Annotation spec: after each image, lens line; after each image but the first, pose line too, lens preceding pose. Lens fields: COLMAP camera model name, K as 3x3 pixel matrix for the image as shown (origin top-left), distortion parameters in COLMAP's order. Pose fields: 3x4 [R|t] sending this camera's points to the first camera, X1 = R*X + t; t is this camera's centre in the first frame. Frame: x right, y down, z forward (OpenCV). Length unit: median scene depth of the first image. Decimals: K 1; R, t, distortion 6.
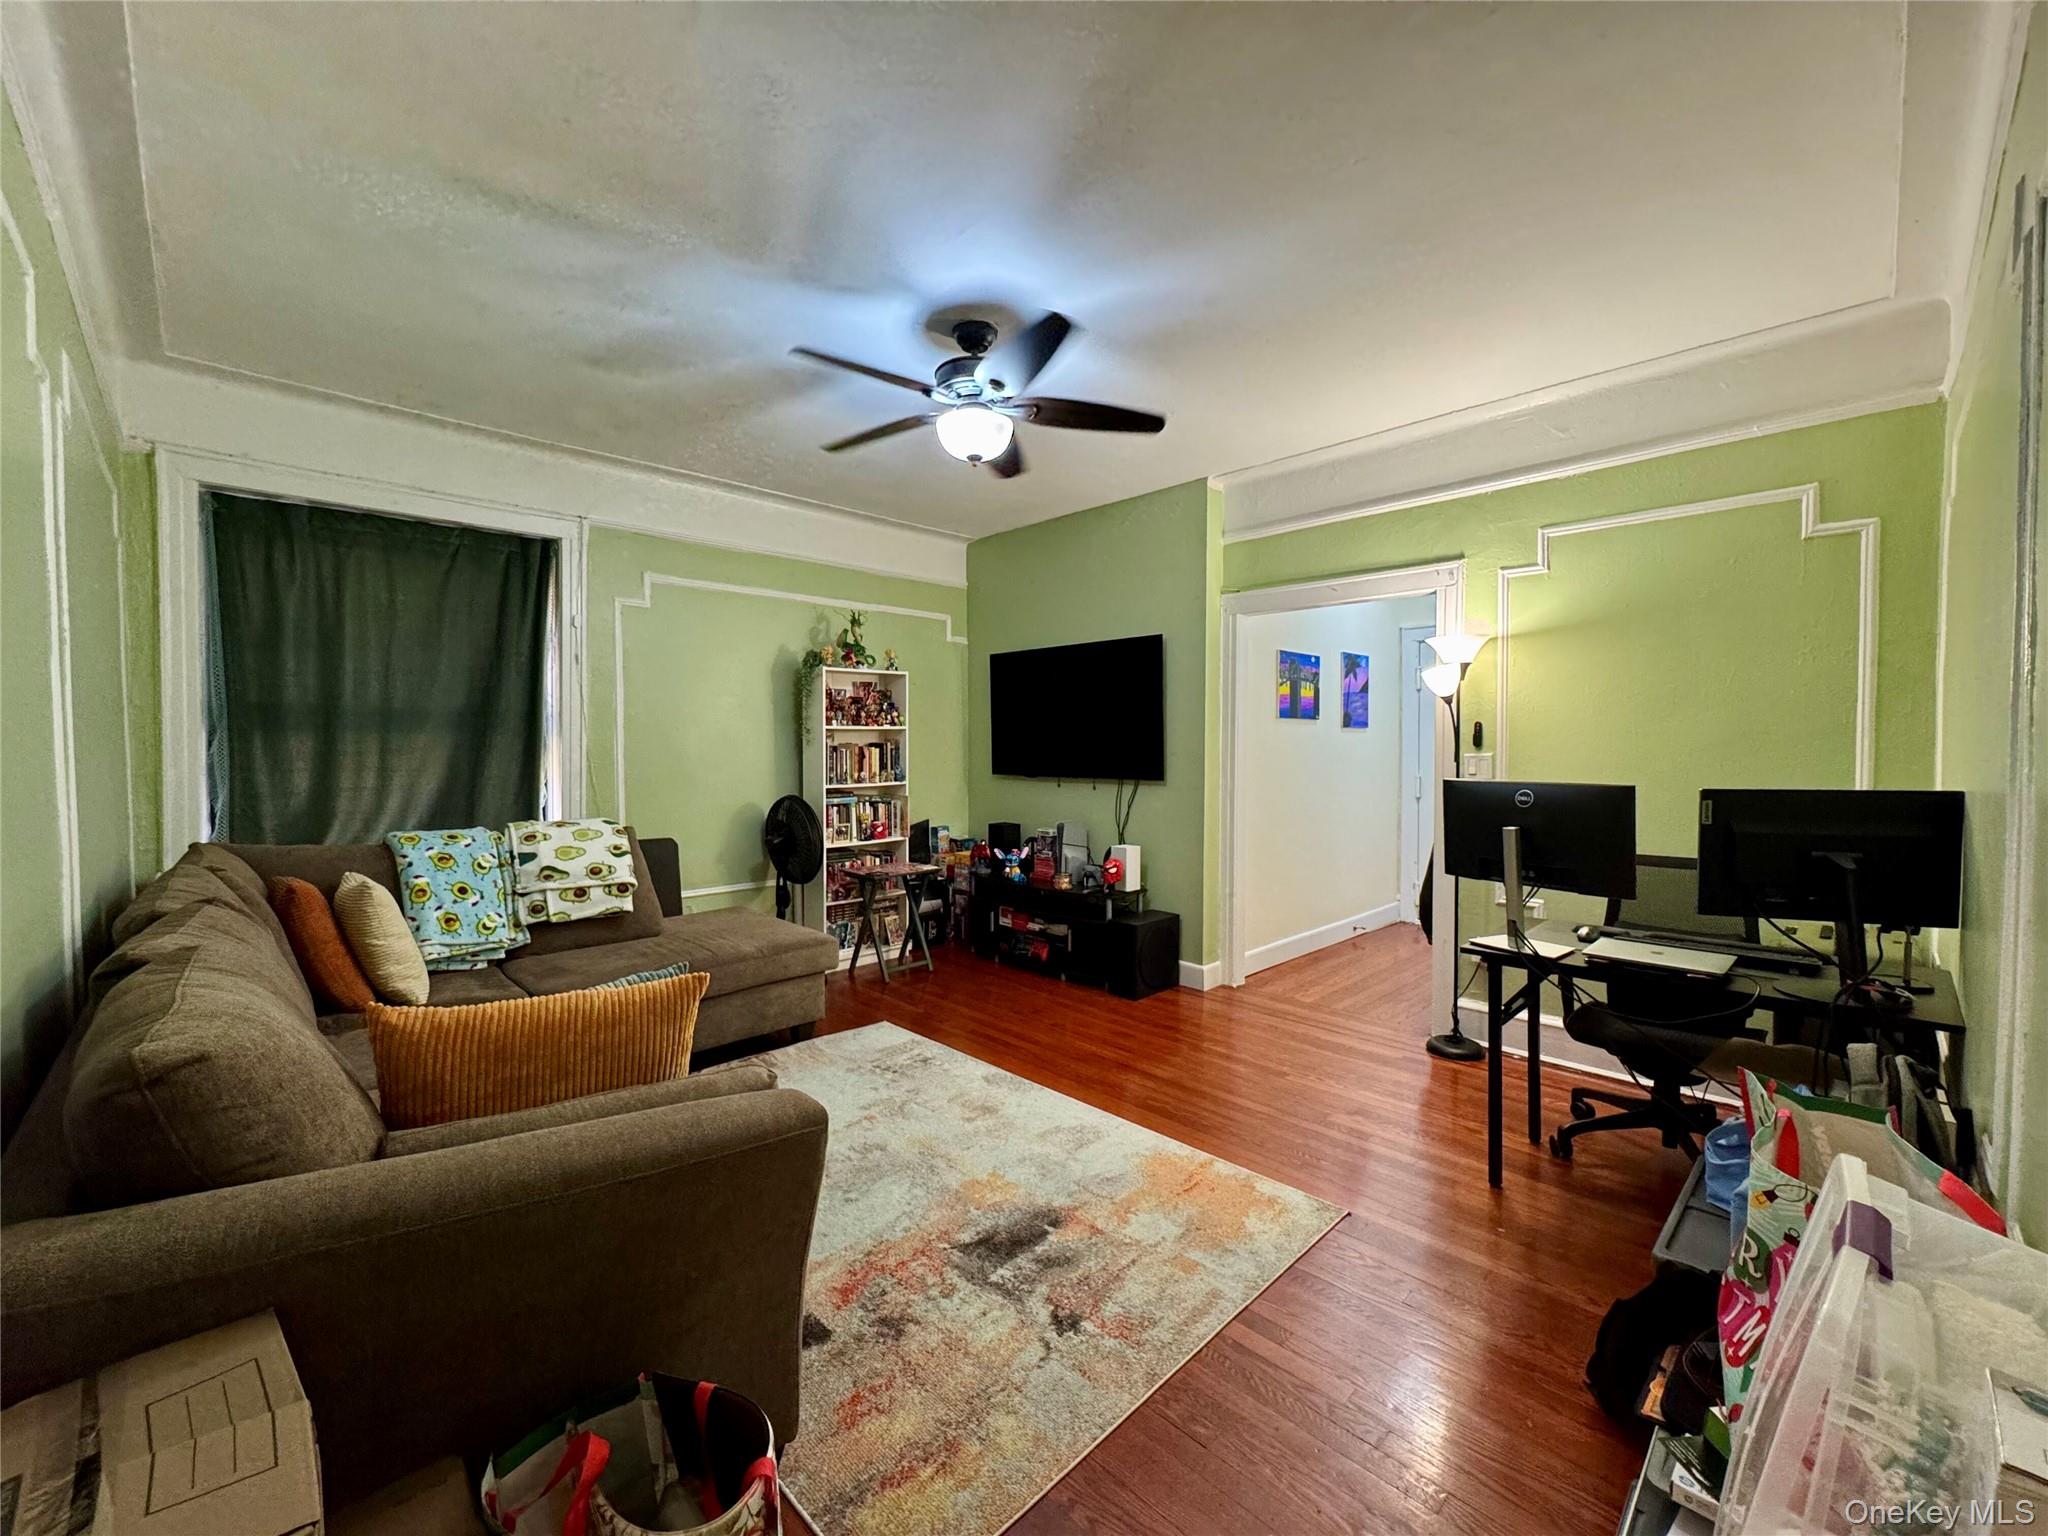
lens RADIAL K [[817.6, 0, 1029.6], [0, 817.6, 774.1], [0, 0, 1]] dist [-0.005271, 0.000459]
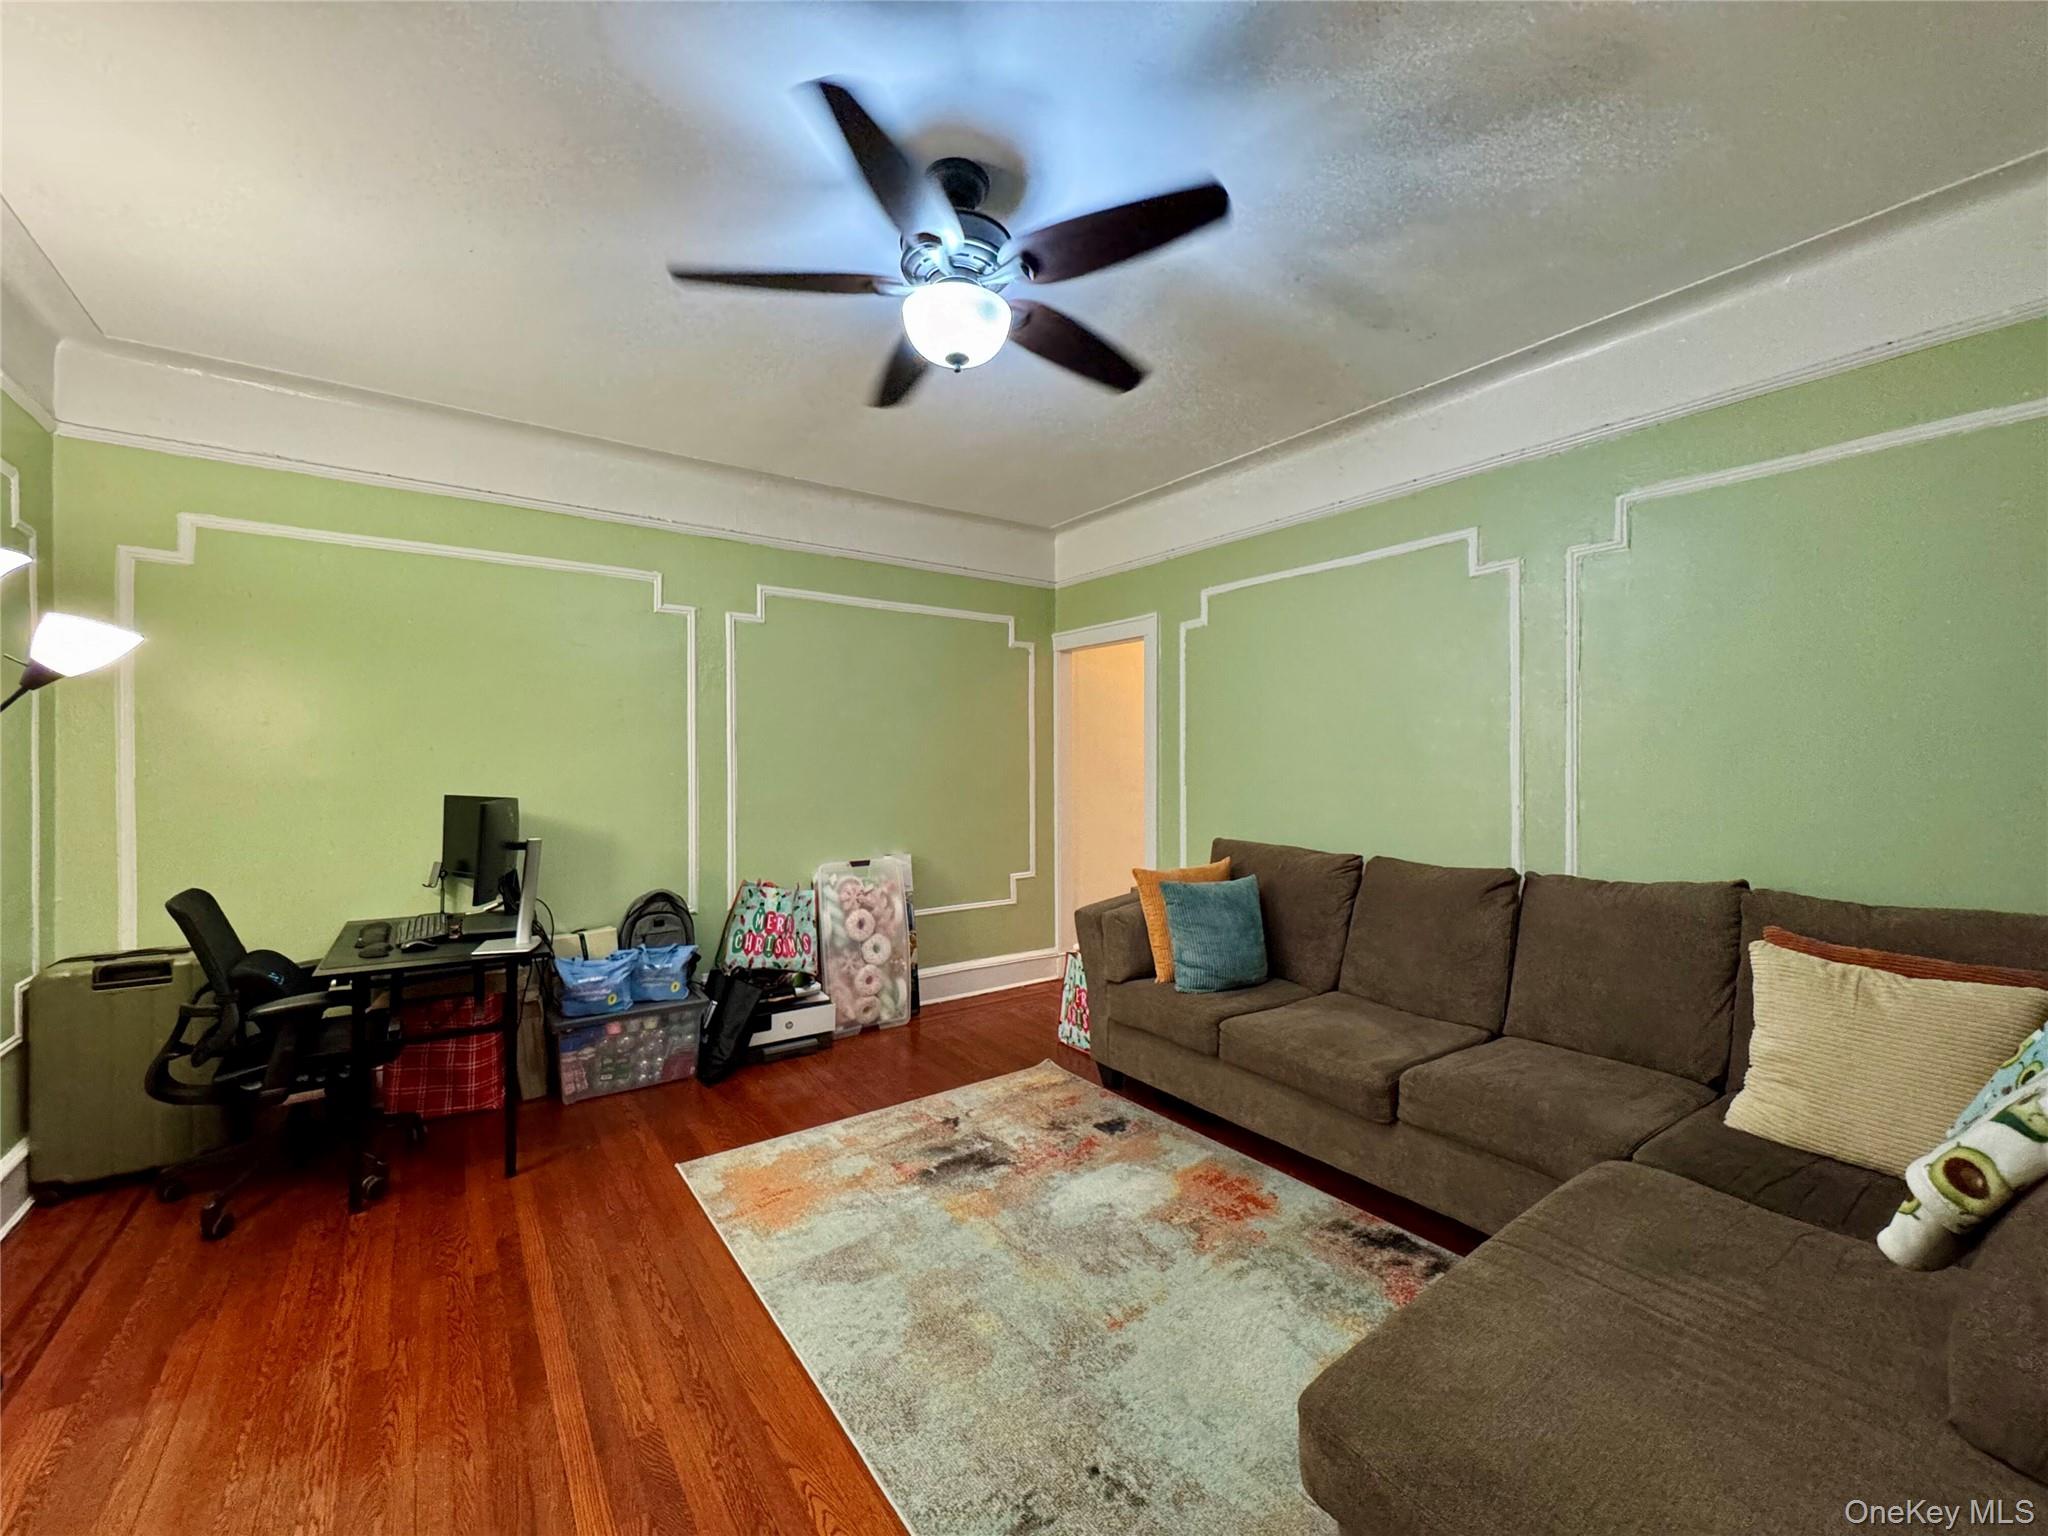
lens RADIAL K [[817.6, 0, 1025.5], [0, 817.6, 767.0], [0, 0, 1]] dist [-0.005271, 0.000459]
pose [[-0.988853, 0.004481, 0.148825, -0.234027], [0.009689, 0.999365, 0.034290, -0.060755], [-0.148577, 0.035349, -0.988269, 1.720753]]
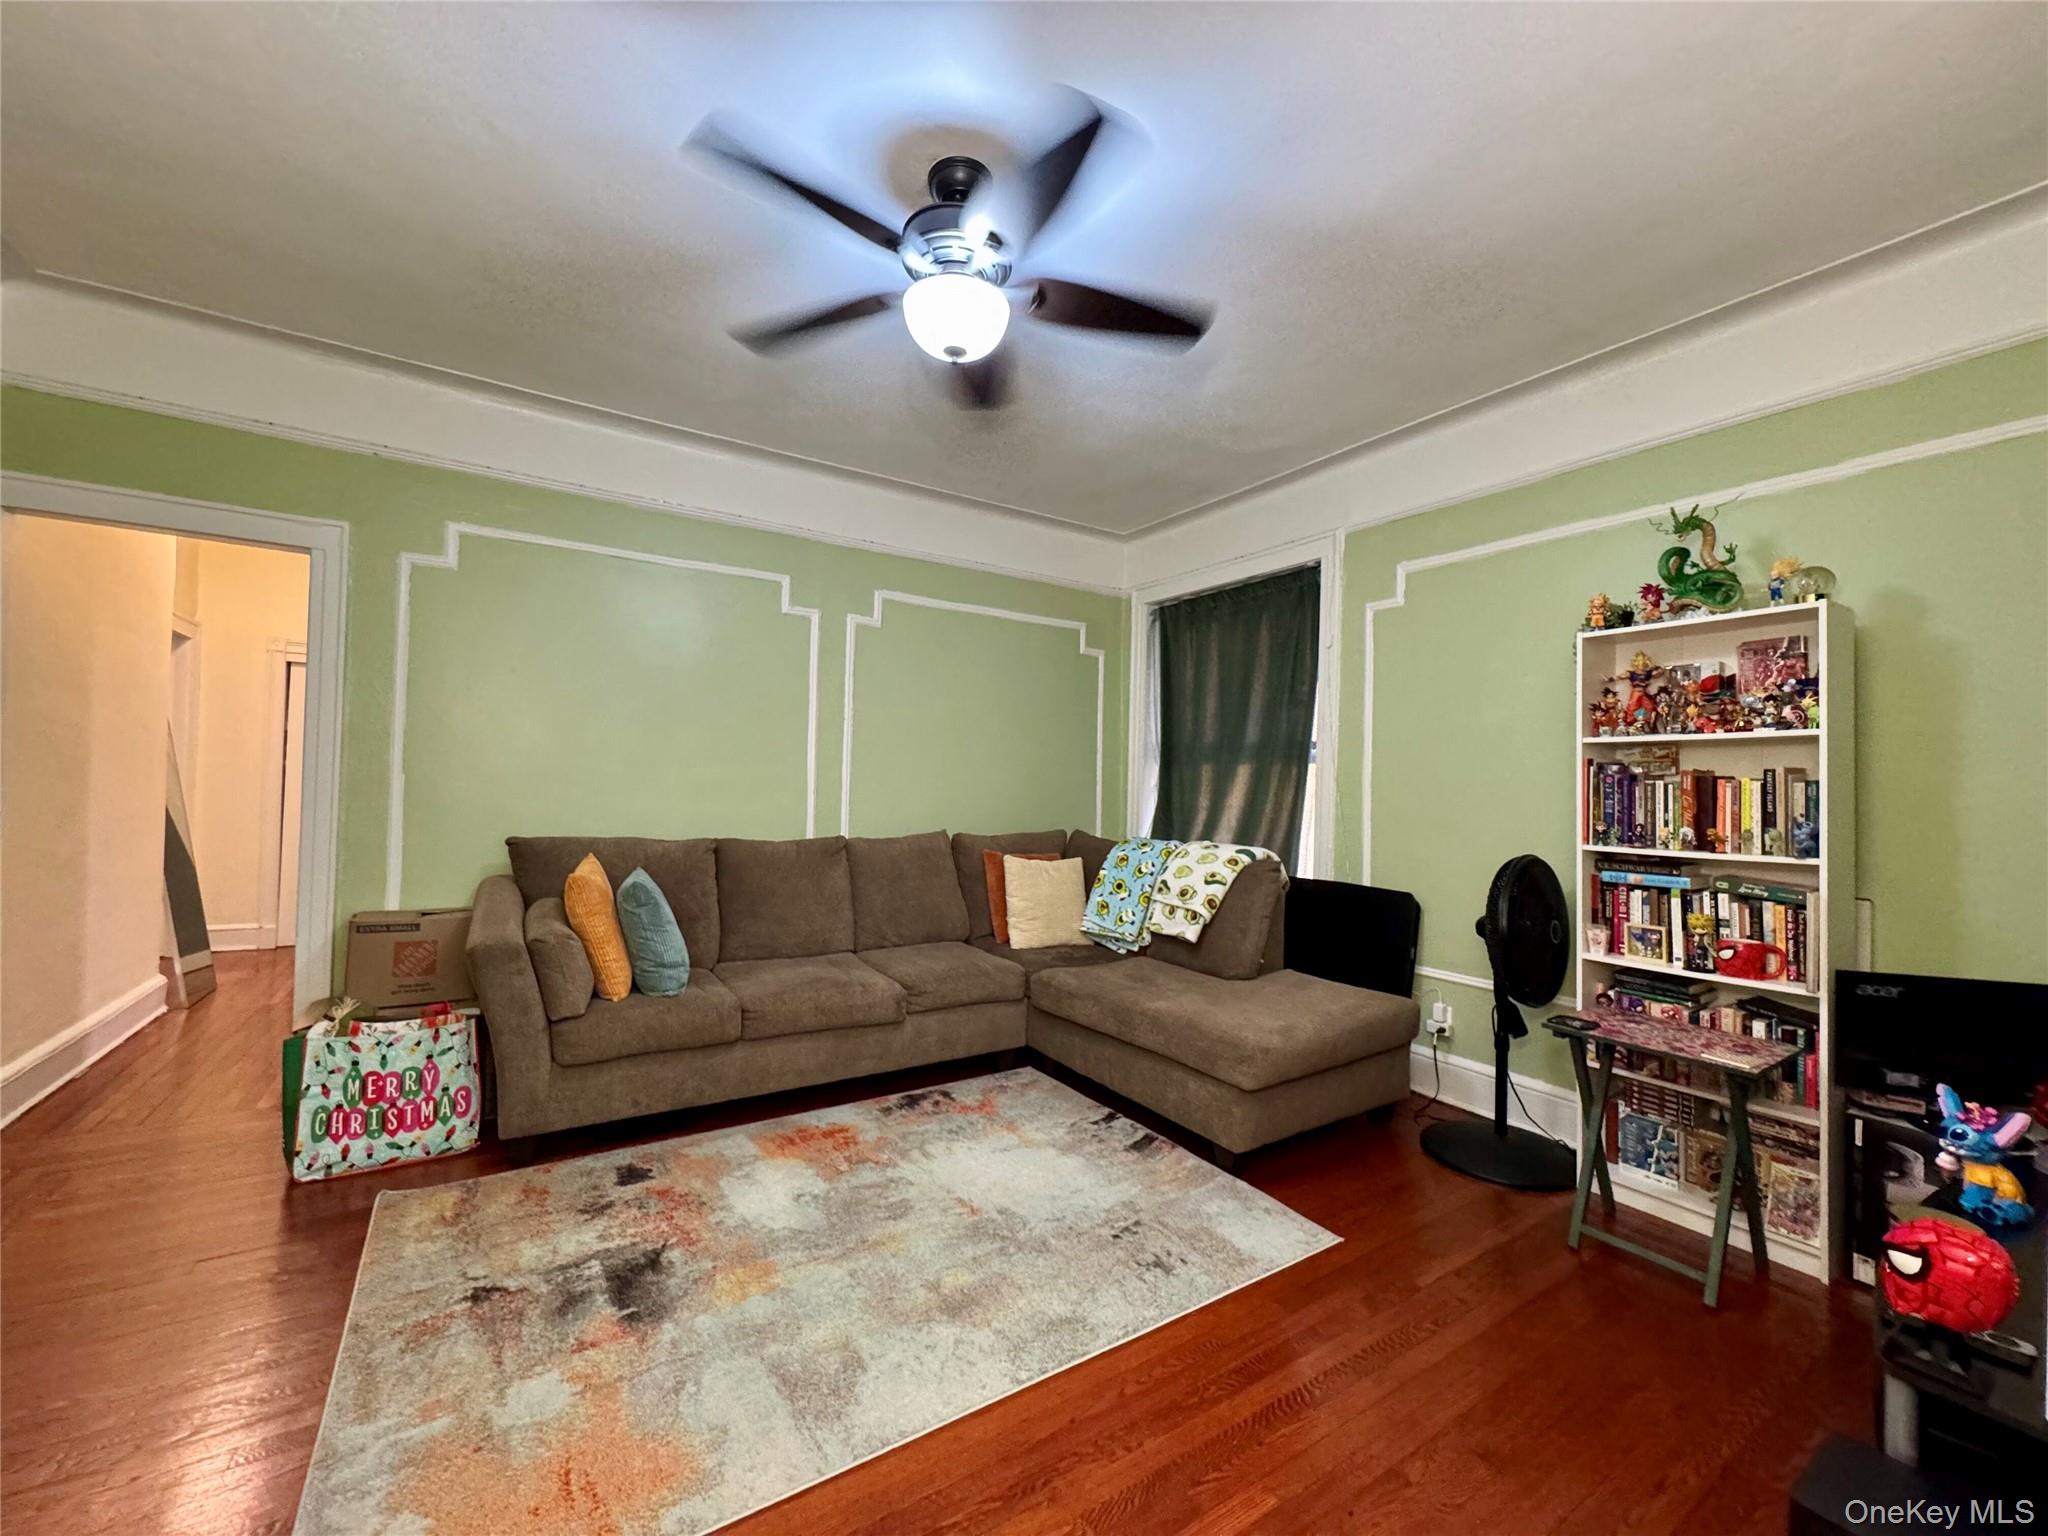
lens RADIAL K [[817.6, 0, 1018.0], [0, 817.6, 766.9], [0, 0, 1]] dist [-0.005271, 0.000459]
pose [[-0.203925, -0.024367, -0.978683, 0.626327], [-0.058903, 0.998184, -0.012579, -0.015221], [0.977213, 0.055082, -0.204990, 1.232441]]
